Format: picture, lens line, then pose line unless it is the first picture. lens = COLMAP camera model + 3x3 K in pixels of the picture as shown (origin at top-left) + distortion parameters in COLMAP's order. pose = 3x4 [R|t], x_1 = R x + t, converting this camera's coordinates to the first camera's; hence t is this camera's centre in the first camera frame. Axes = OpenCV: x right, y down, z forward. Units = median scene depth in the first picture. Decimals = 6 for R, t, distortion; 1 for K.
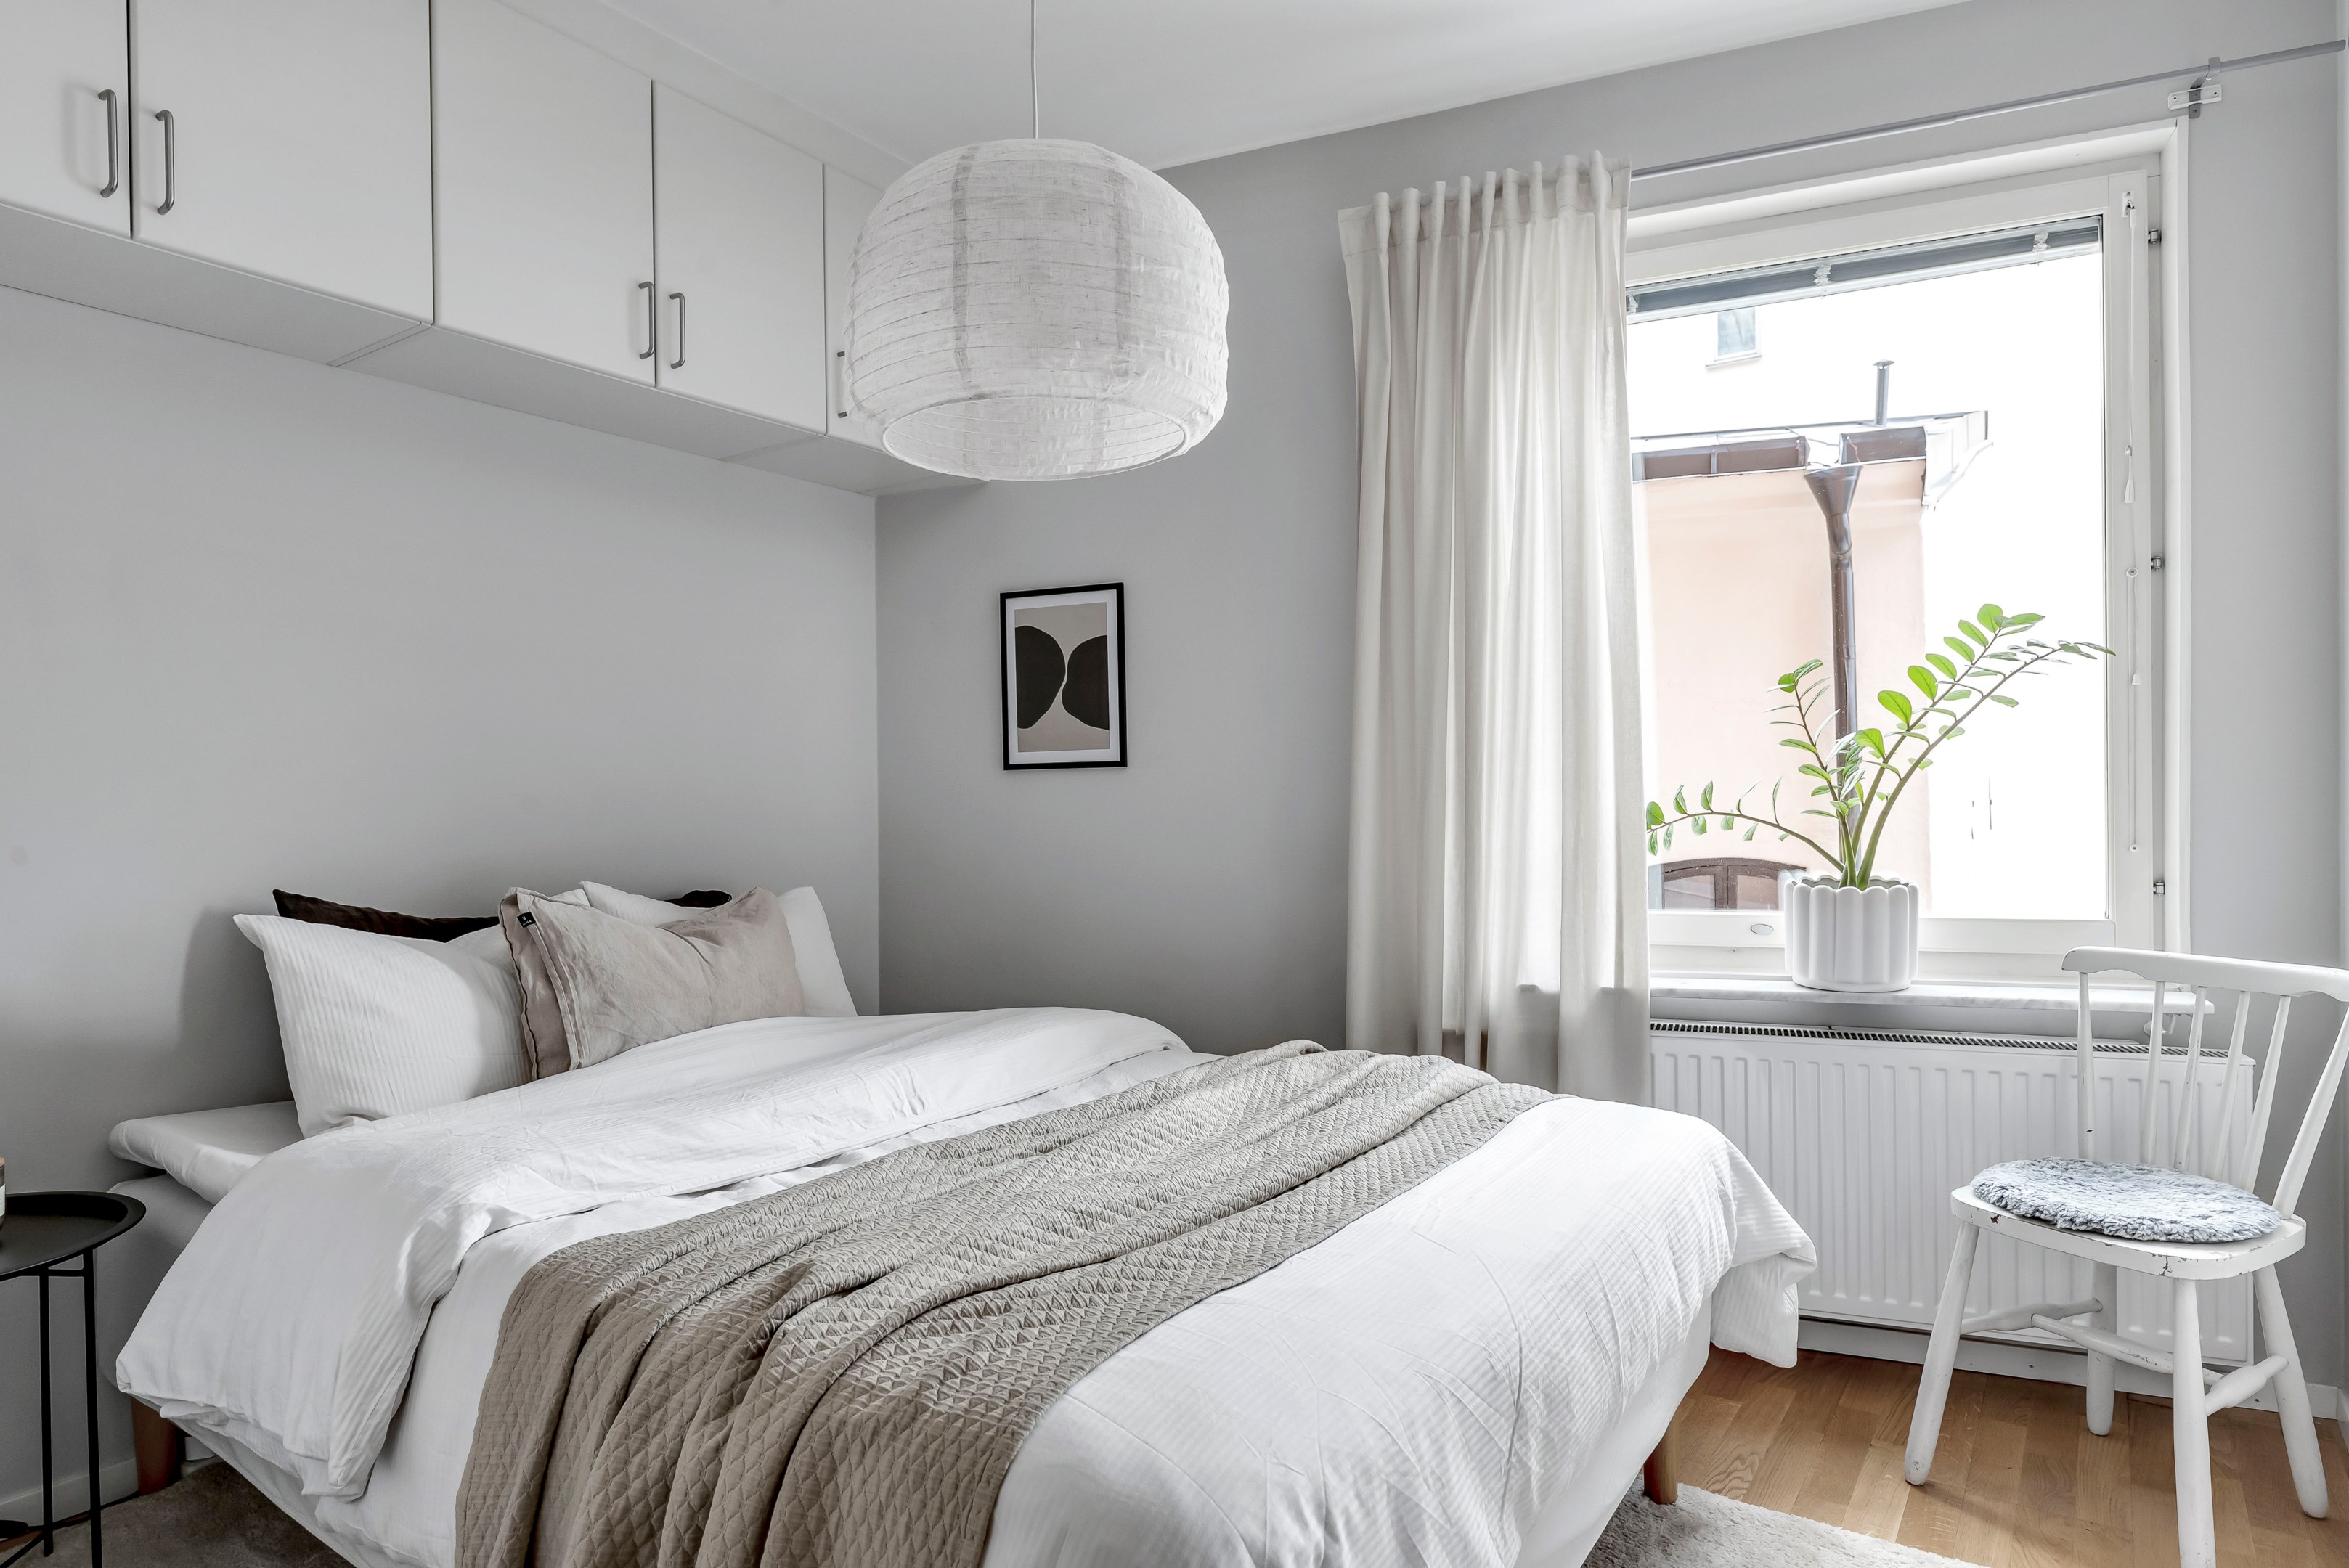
lens RADIAL K [[1303.4, 0, 1175.8], [0, 1303.4, 829.1], [0, 0, 1]] dist [0.004524, 0.002045]
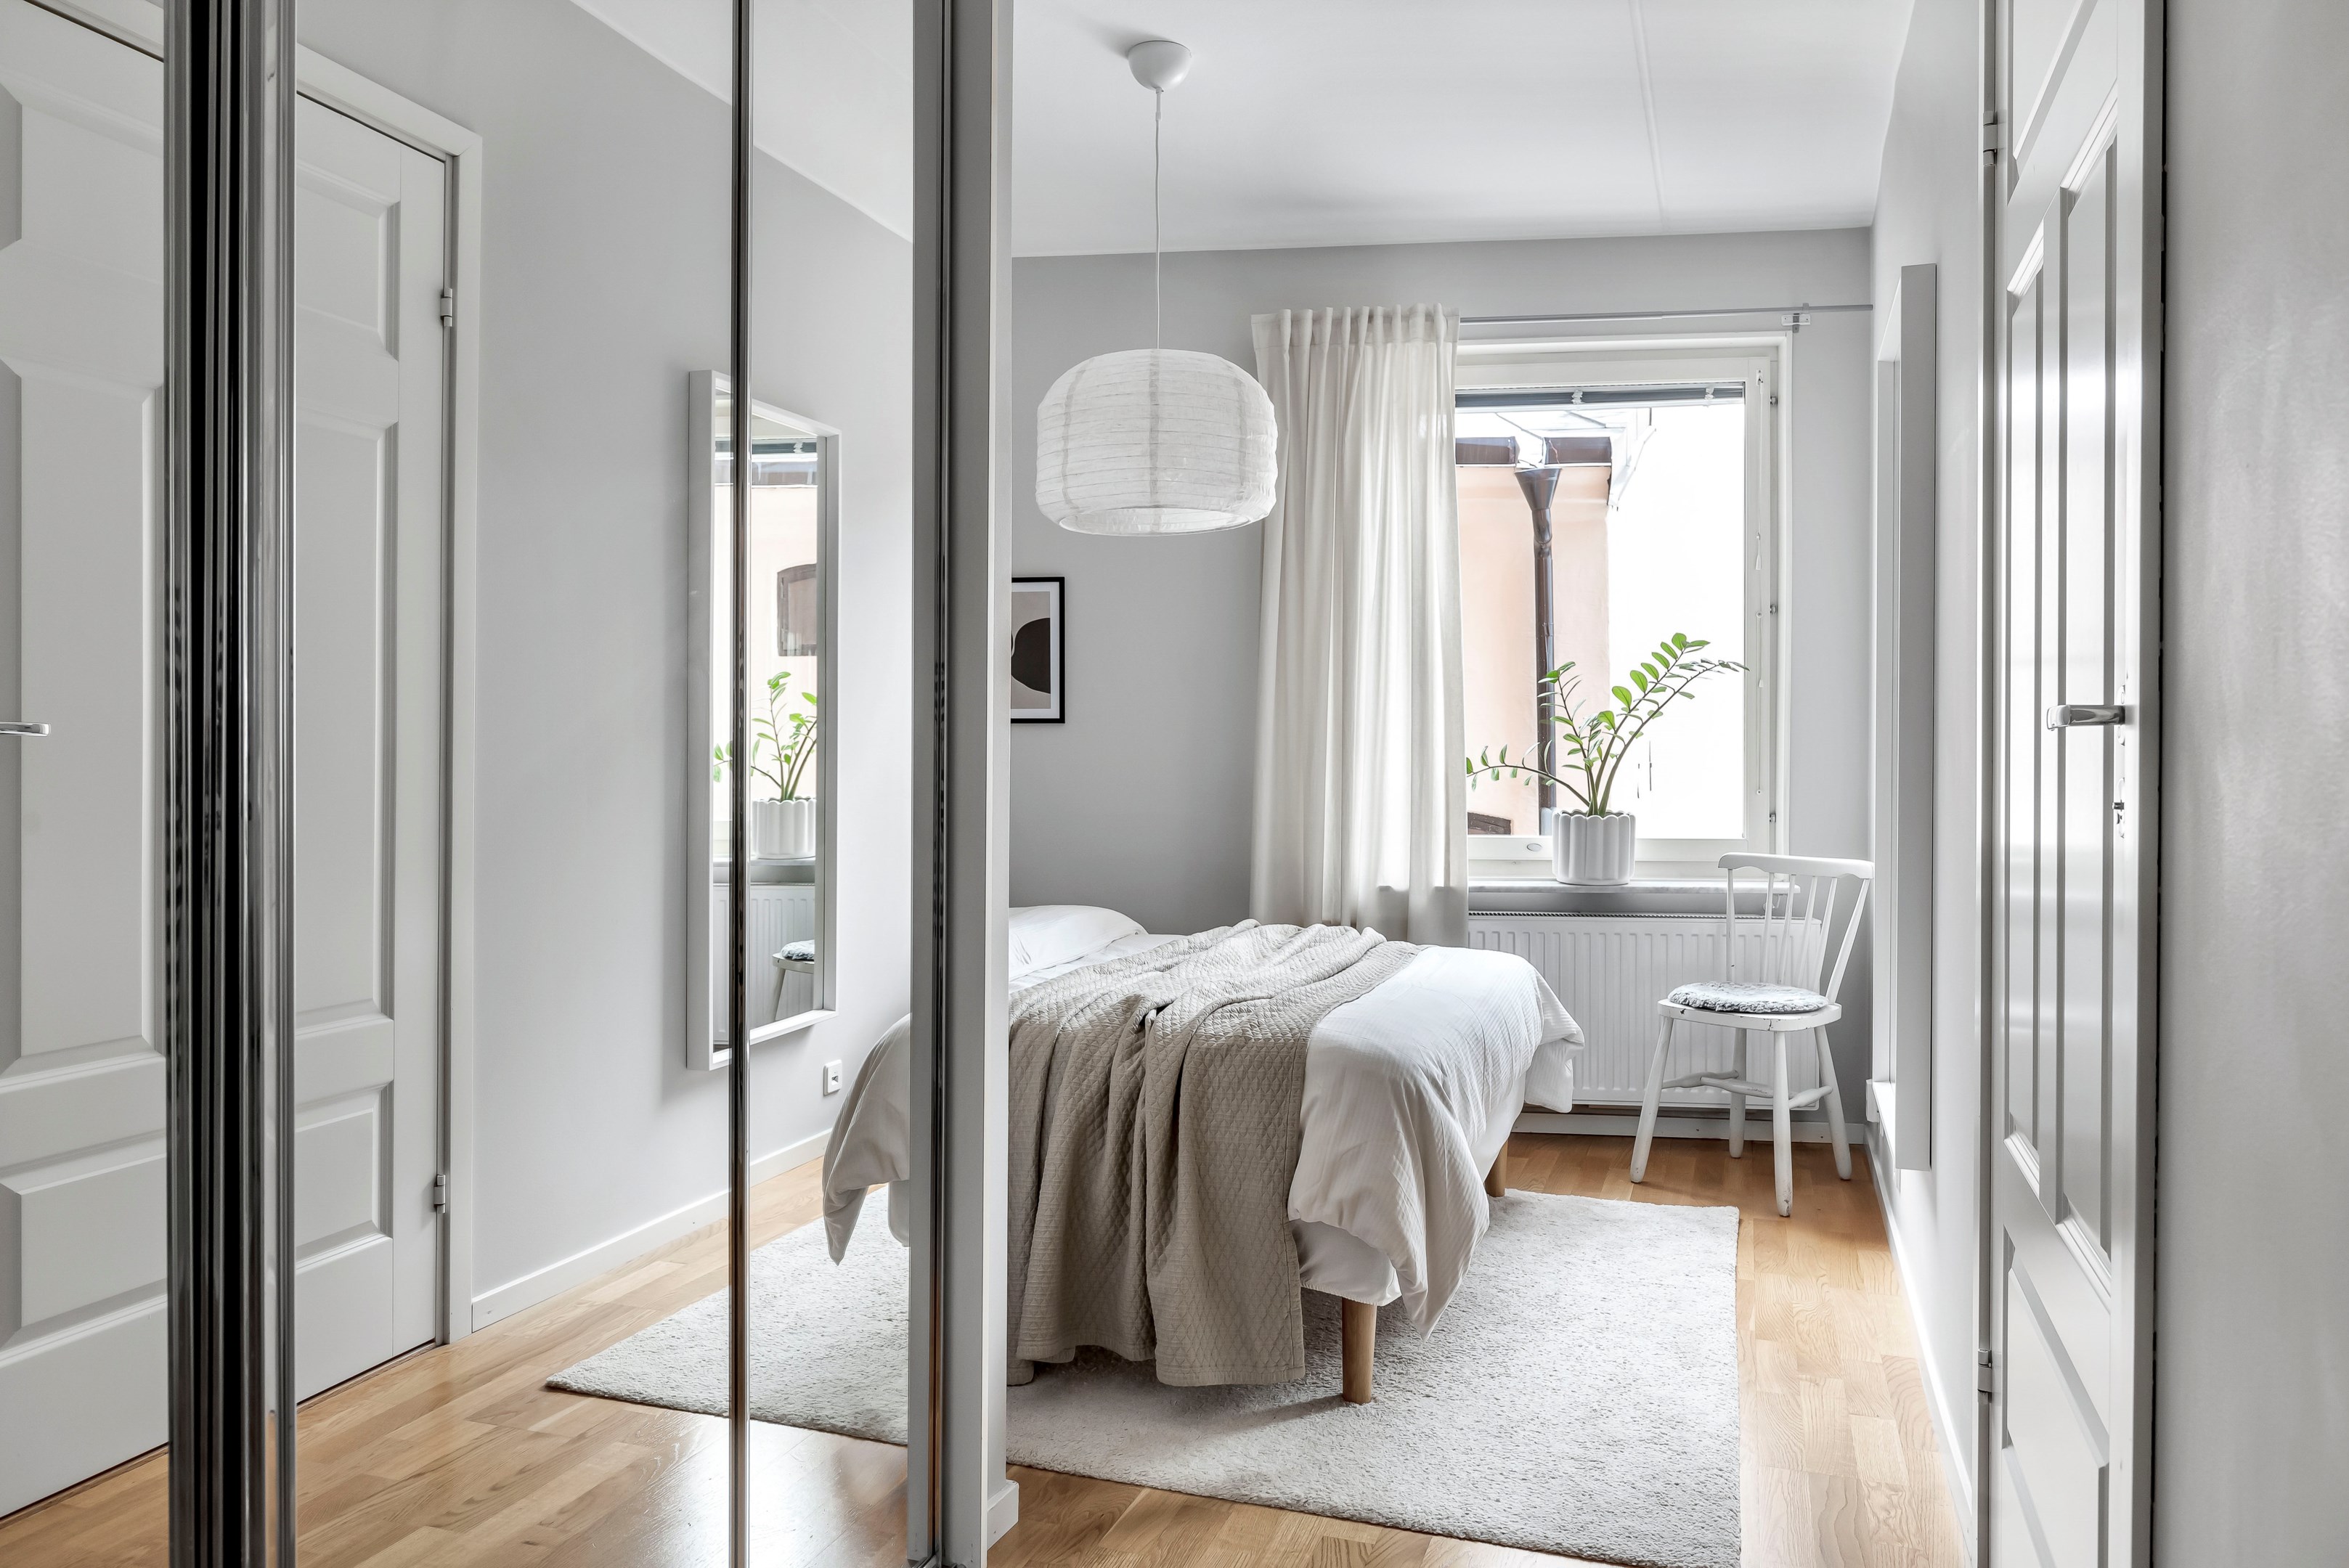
lens RADIAL K [[1524.5, 0, 1174.5], [0, 1524.5, 784.0], [0, 0, 1]] dist [0.022121, 0.000299]
pose [[0.965971, 0.011153, 0.258409, -0.407830], [-0.010540, 0.999937, -0.003760, 0.019334], [-0.258435, 0.000908, 0.966028, -0.576729]]
